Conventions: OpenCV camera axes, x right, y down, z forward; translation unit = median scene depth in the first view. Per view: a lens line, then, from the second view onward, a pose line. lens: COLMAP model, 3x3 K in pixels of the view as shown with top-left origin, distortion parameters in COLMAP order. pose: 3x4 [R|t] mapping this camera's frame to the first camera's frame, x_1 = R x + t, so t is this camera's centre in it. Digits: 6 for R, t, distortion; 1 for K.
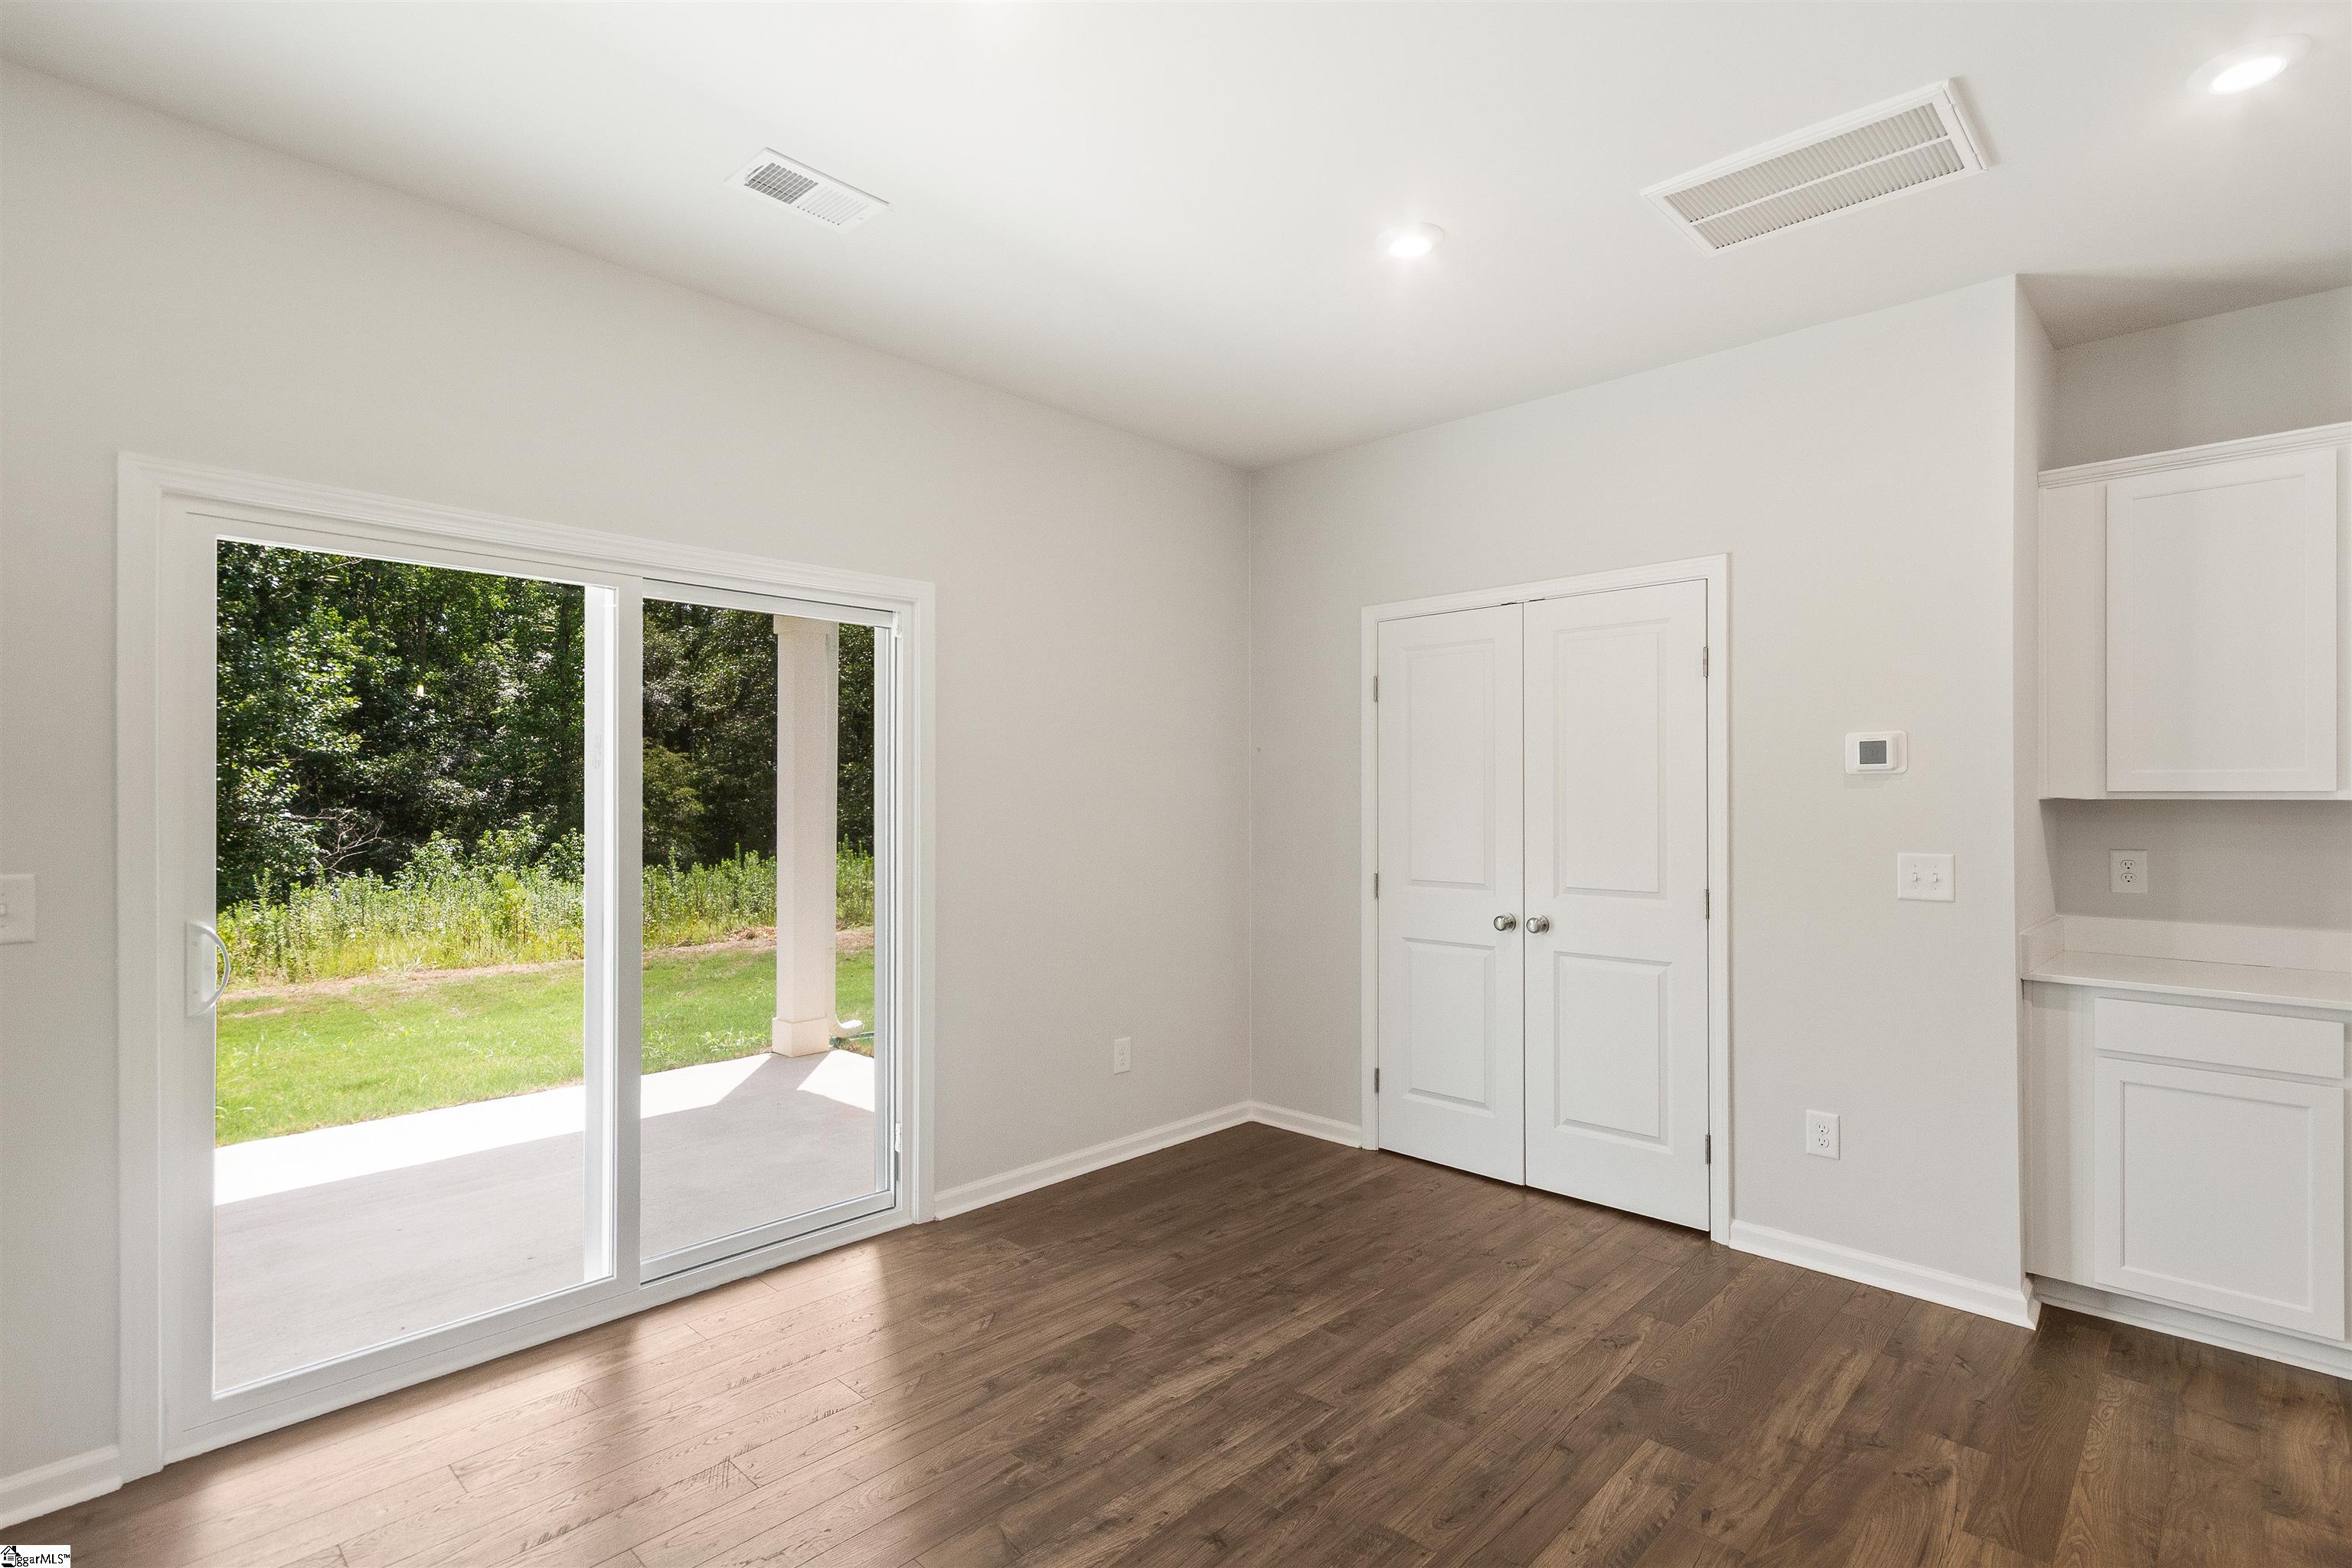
lens RADIAL K [[1103.7, 0, 1181.9], [0, 1103.7, 792.7], [0, 0, 1]] dist [0.001879, 0.000768]
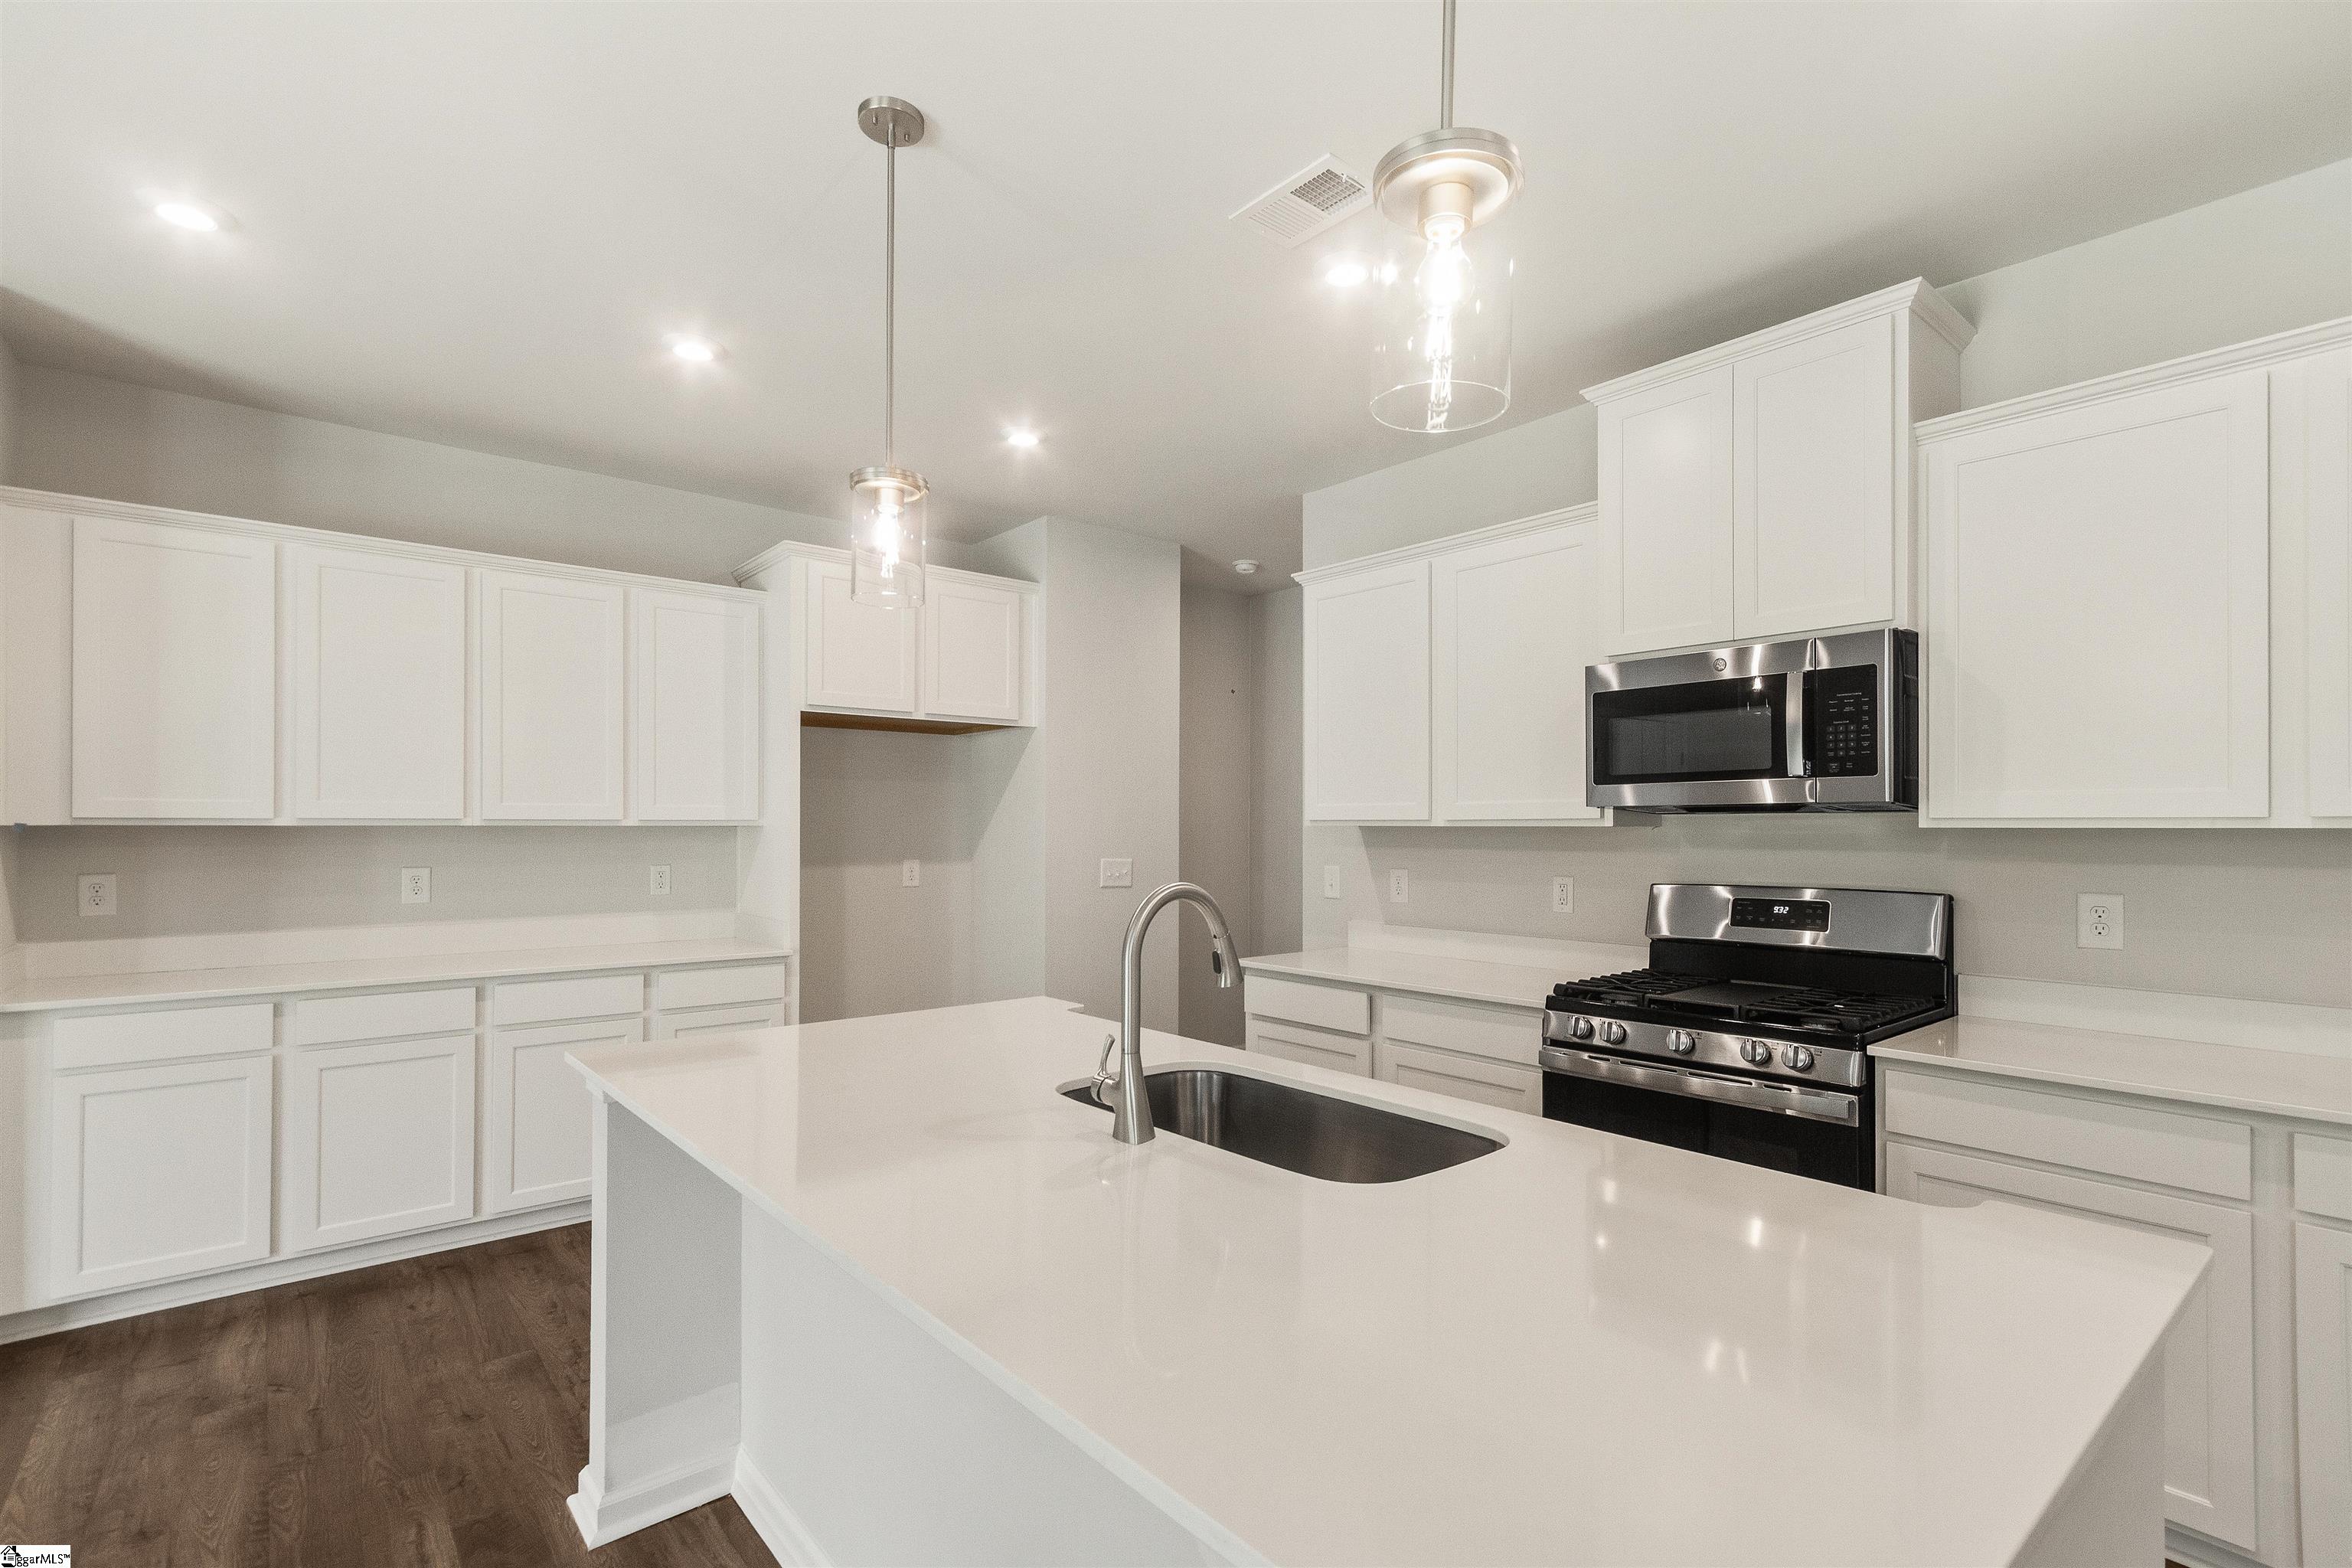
lens RADIAL K [[1103.7, 0, 1182.9], [0, 1103.7, 820.3], [0, 0, 1]] dist [0.001879, 0.000768]
pose [[0.107914, 0.005280, 0.994146, -0.069675], [-0.005199, 0.999975, -0.004746, 0.001127], [-0.994147, -0.004656, 0.107939, -0.130592]]
